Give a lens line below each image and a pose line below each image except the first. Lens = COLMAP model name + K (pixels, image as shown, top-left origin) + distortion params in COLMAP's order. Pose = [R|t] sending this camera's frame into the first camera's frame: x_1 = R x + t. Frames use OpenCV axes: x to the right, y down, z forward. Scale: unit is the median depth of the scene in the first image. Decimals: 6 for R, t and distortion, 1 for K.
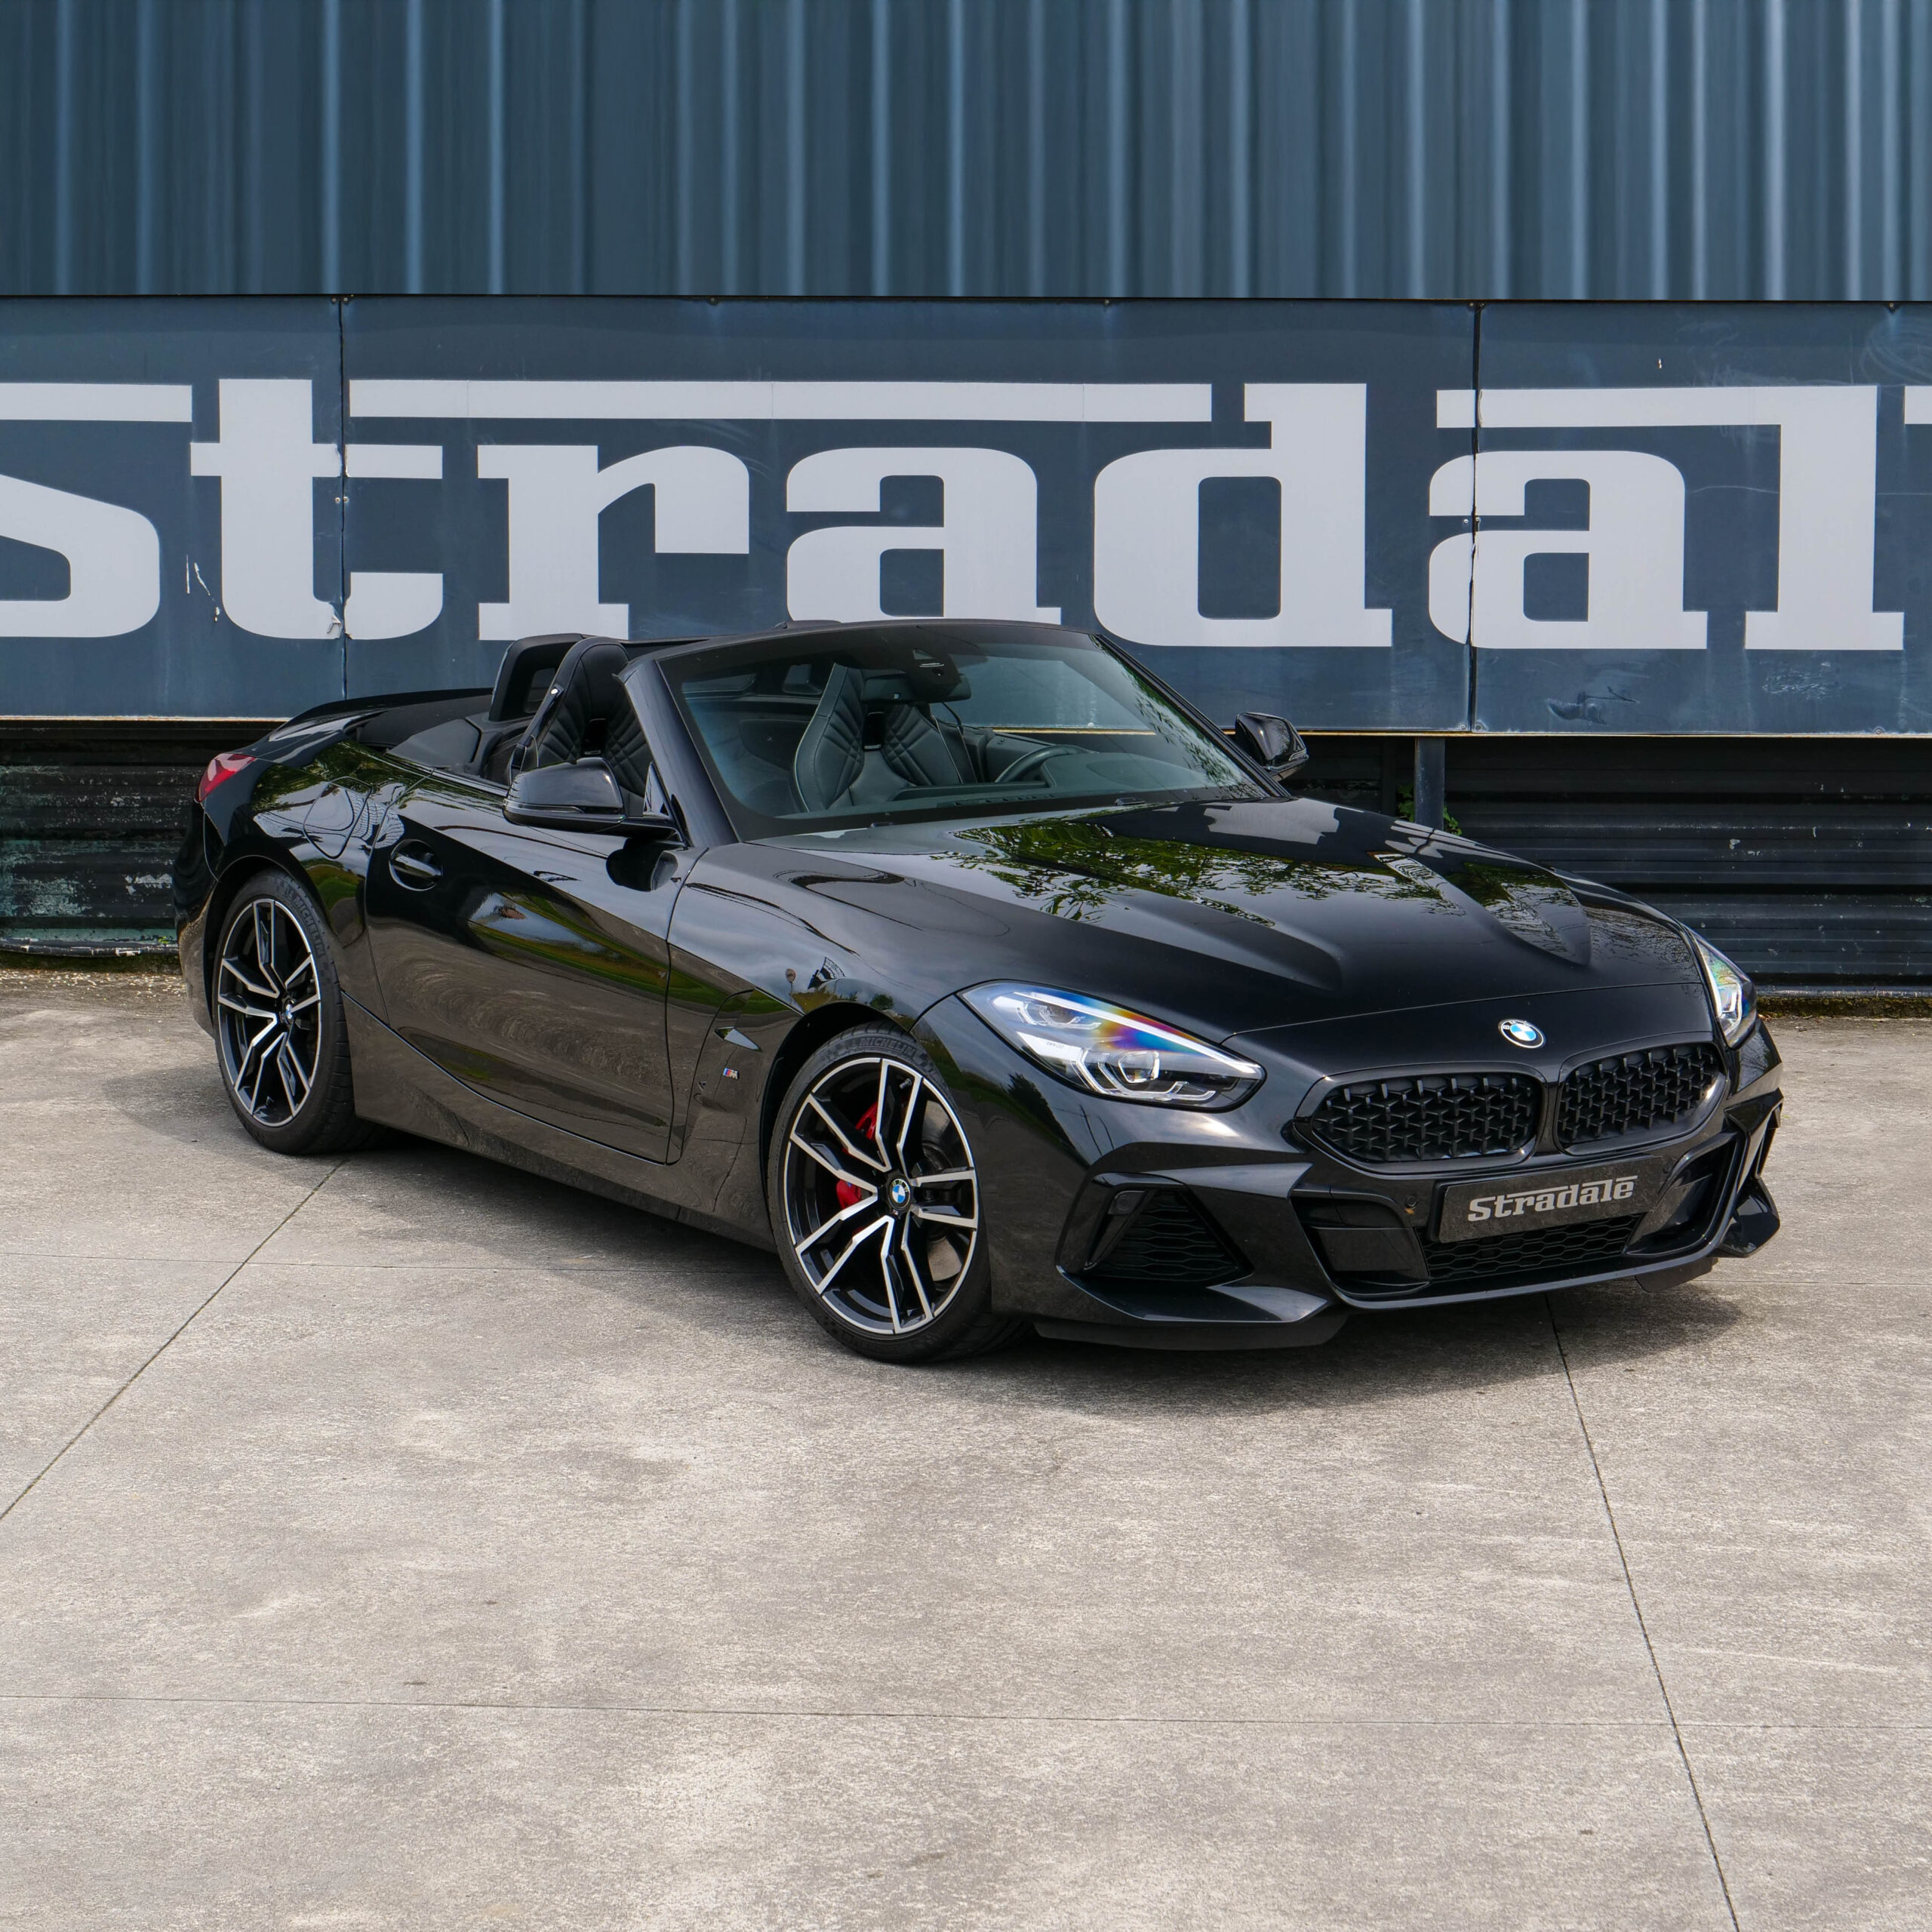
lens RADIAL K [[5204.7, 0, 926.0], [0, 5204.7, 896.6], [0, 0, 1]] dist [0.028309, 0.000000]
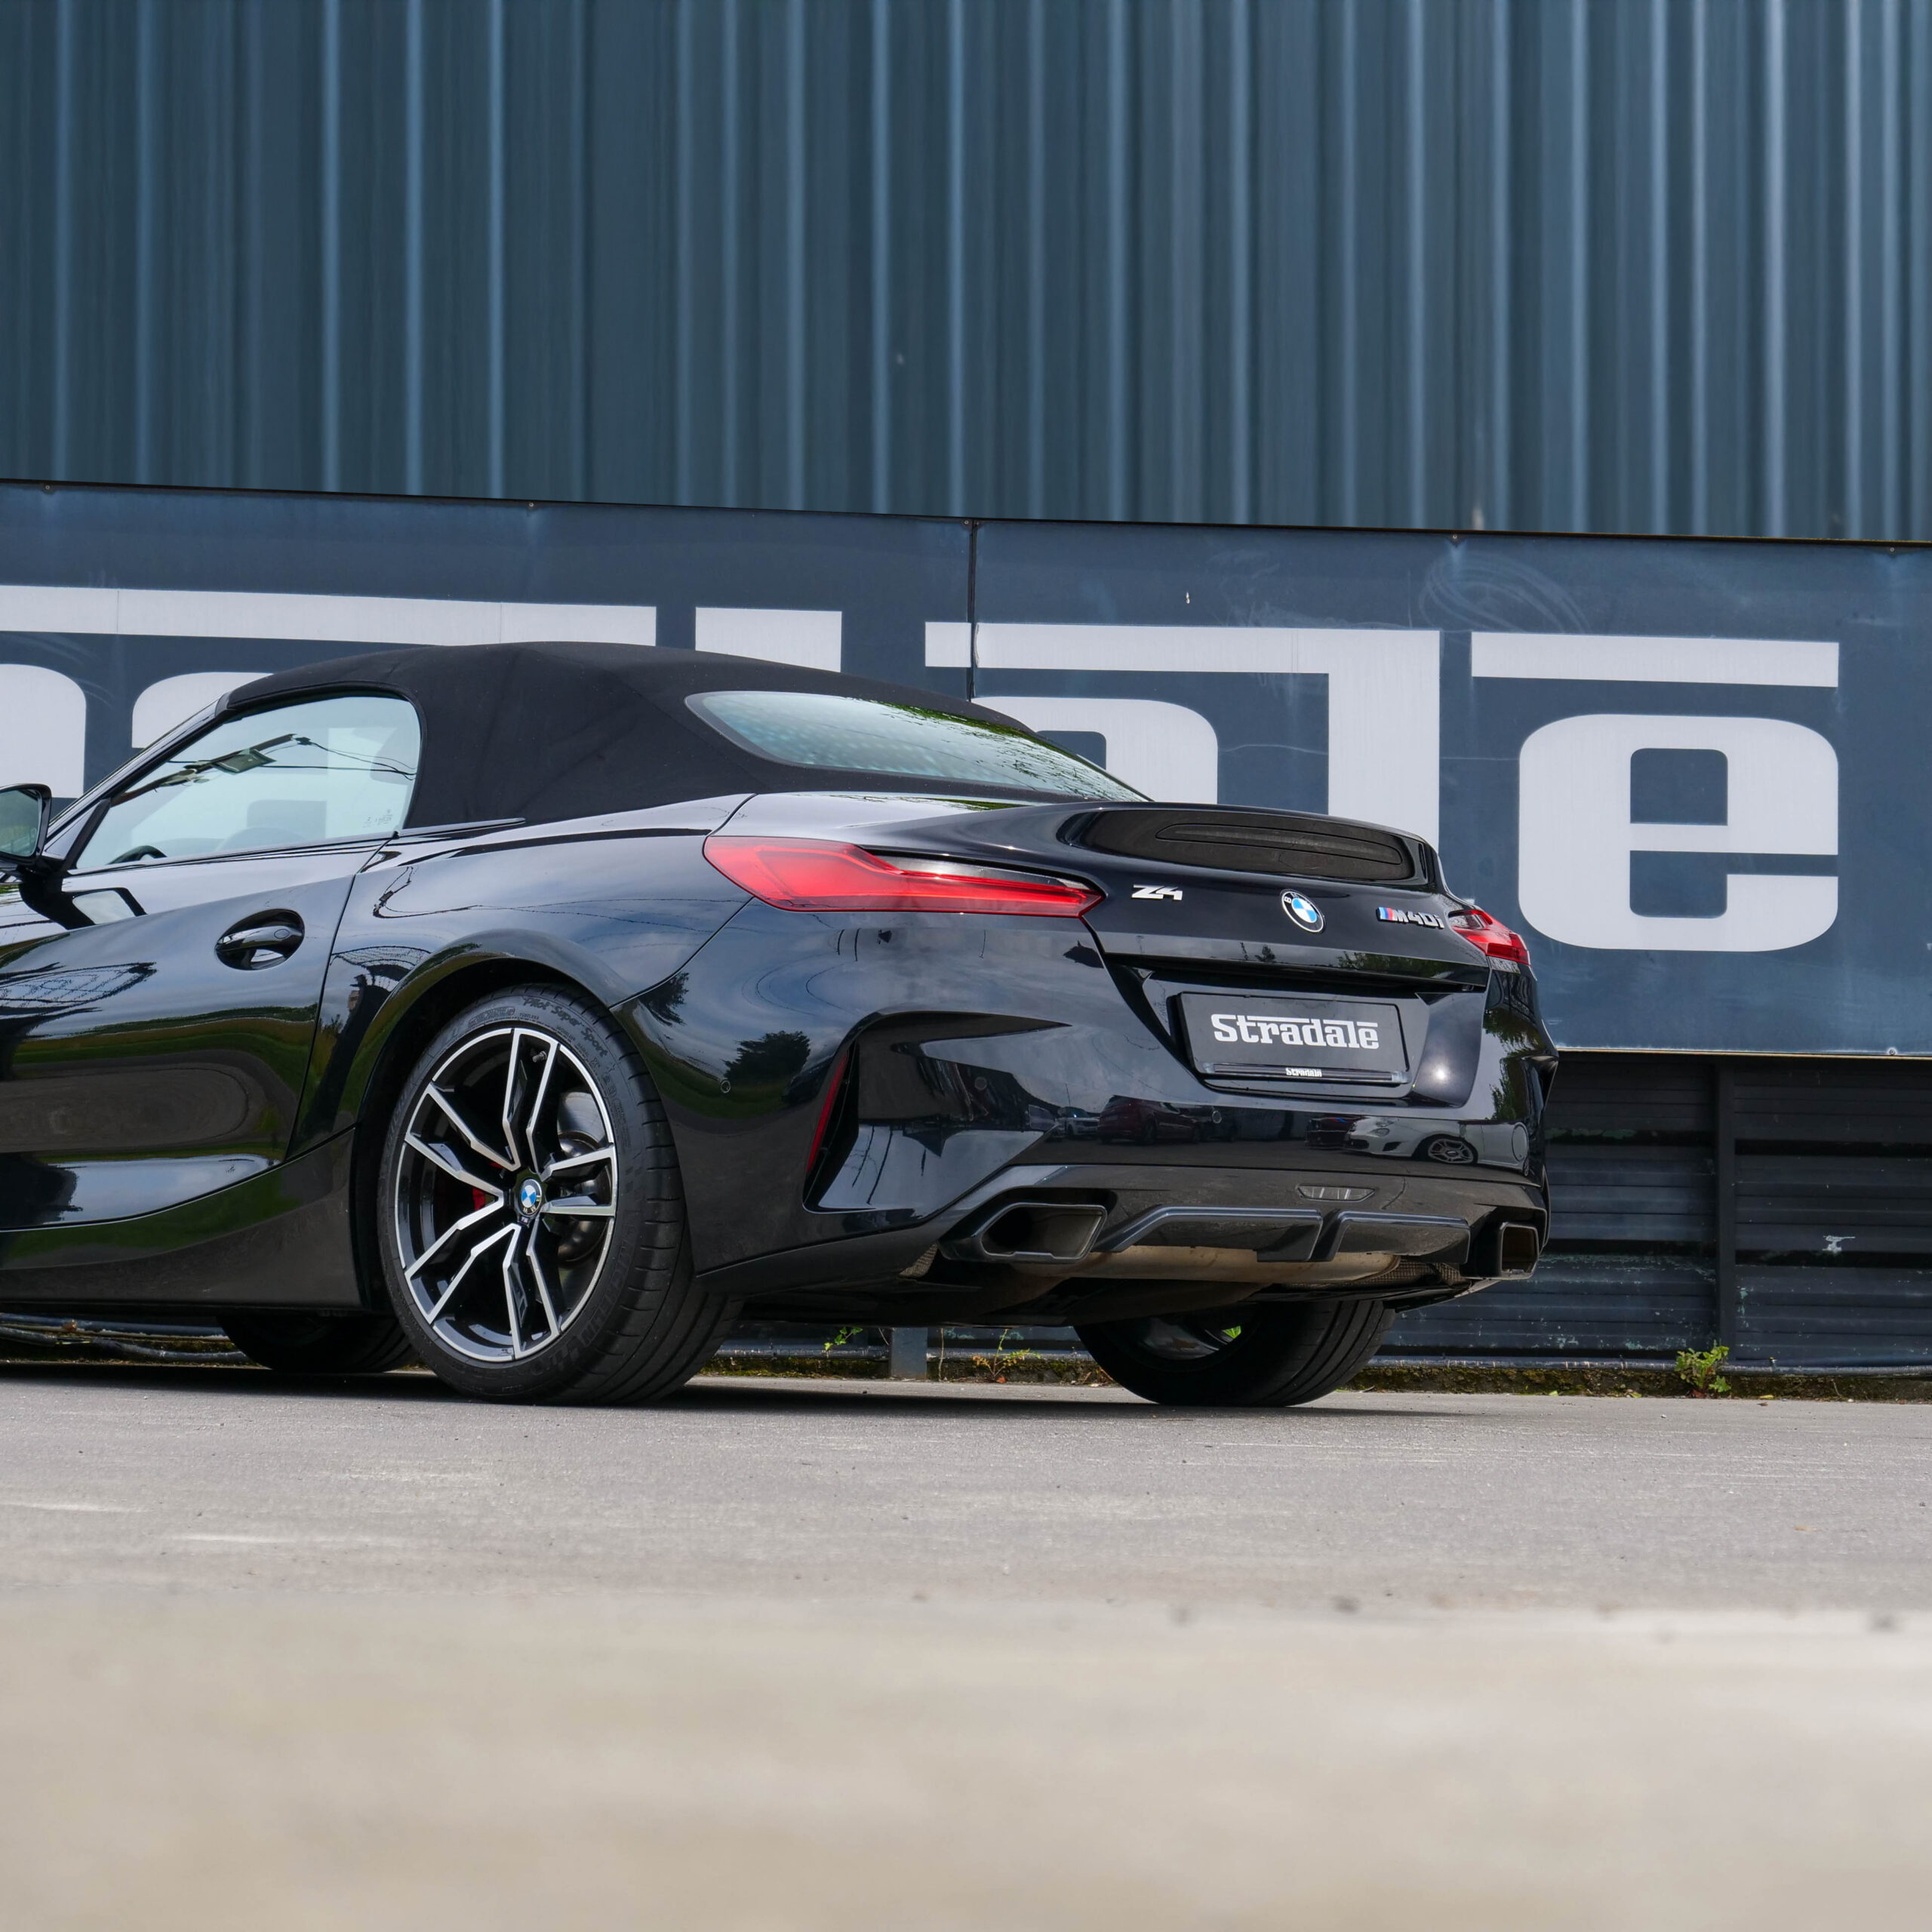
lens RADIAL K [[5840.6, 0, 916.5], [0, 5840.6, 882.8], [0, 0, 1]] dist [0.028088, 0.000000]
pose [[0.985649, 0.030010, 0.166119, -0.057204], [0.003932, 0.979723, -0.200318, 0.130474], [-0.168762, 0.198096, 0.965545, 0.104761]]
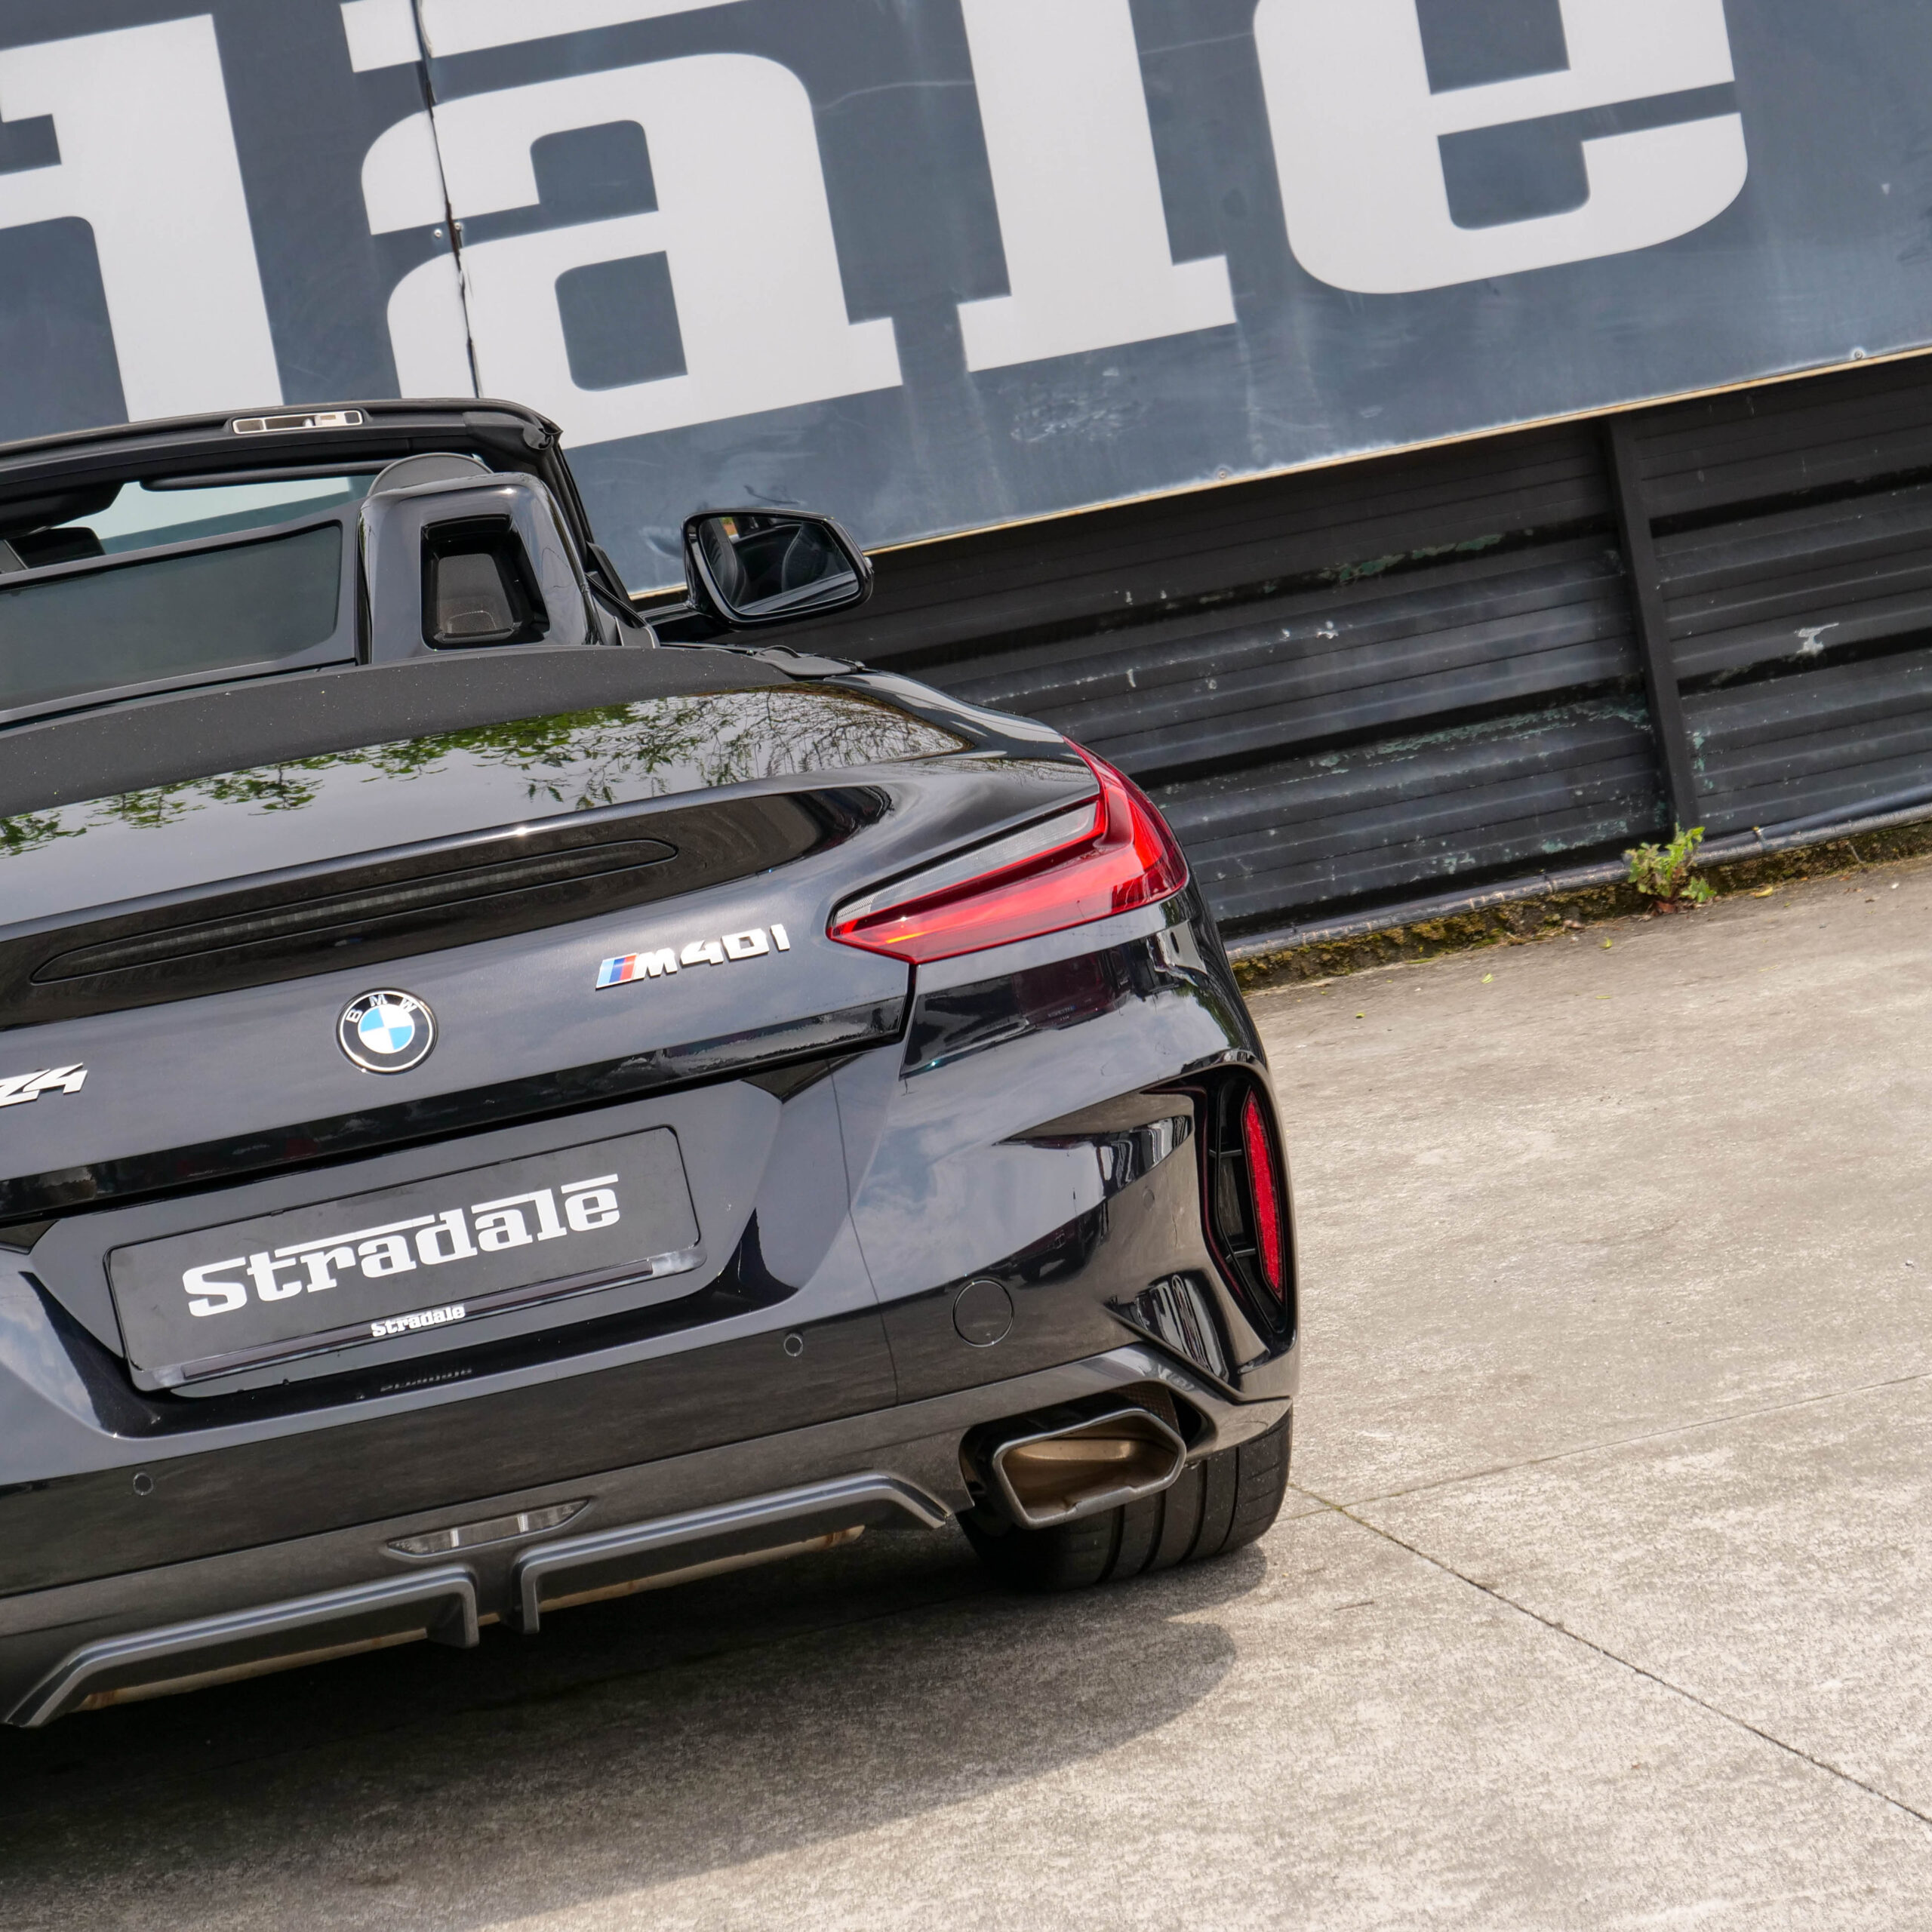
lens RADIAL K [[7842.1, 0, 899.3], [0, 7842.1, 967.7], [0, 0, 1]] dist [0.011860, 0.000000]
pose [[0.937486, -0.201132, 0.284019, -0.098085], [0.206594, 0.978366, 0.010921, 0.003604], [-0.280071, 0.048439, 0.958756, 0.208142]]
